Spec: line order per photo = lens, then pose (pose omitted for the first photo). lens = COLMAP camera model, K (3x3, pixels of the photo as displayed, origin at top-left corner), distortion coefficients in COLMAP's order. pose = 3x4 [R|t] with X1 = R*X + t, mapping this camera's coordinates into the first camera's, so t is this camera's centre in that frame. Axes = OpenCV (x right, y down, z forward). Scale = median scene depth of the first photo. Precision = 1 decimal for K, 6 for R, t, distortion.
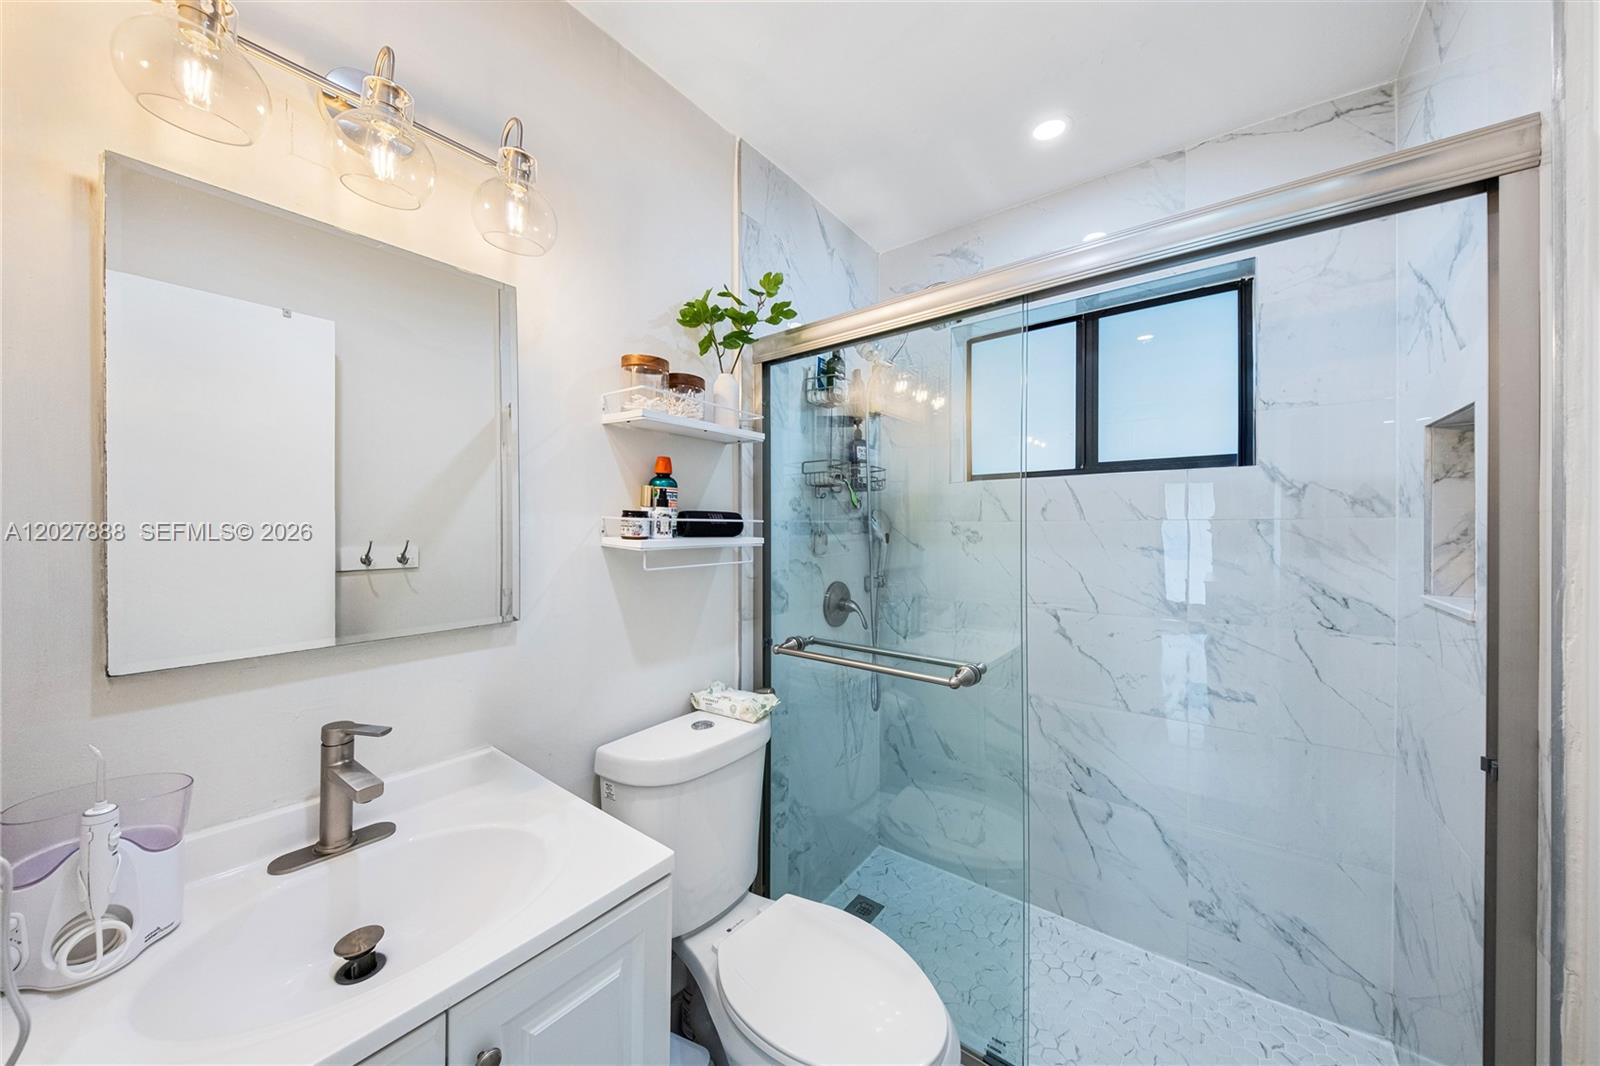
lens RADIAL K [[549.1, 0, 790.0], [0, 549.1, 536.8], [0, 0, 1]] dist [0.006665, -0.003052]
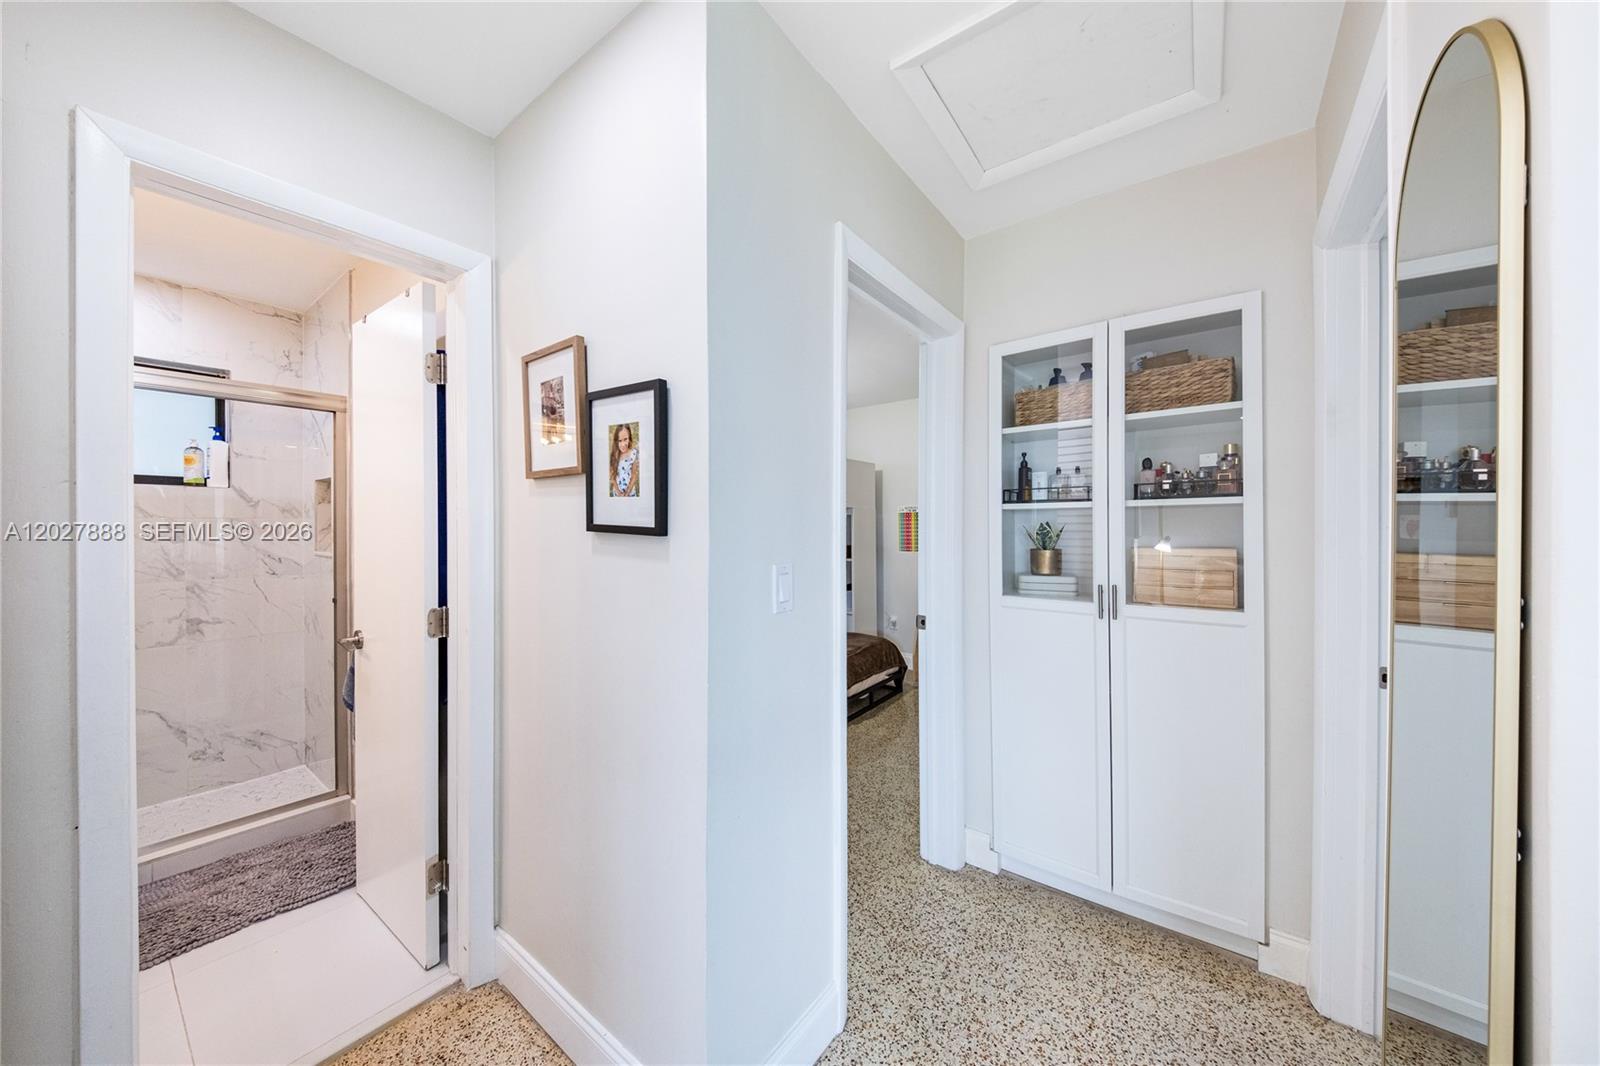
lens RADIAL K [[549.1, 0, 801.2], [0, 549.1, 531.8], [0, 0, 1]] dist [0.006665, -0.003052]
pose [[-0.010223, -0.008226, 0.999914, -1.010891], [0.004597, 0.999955, 0.008273, 0.007986], [-0.999937, 0.004681, -0.010184, -0.870608]]
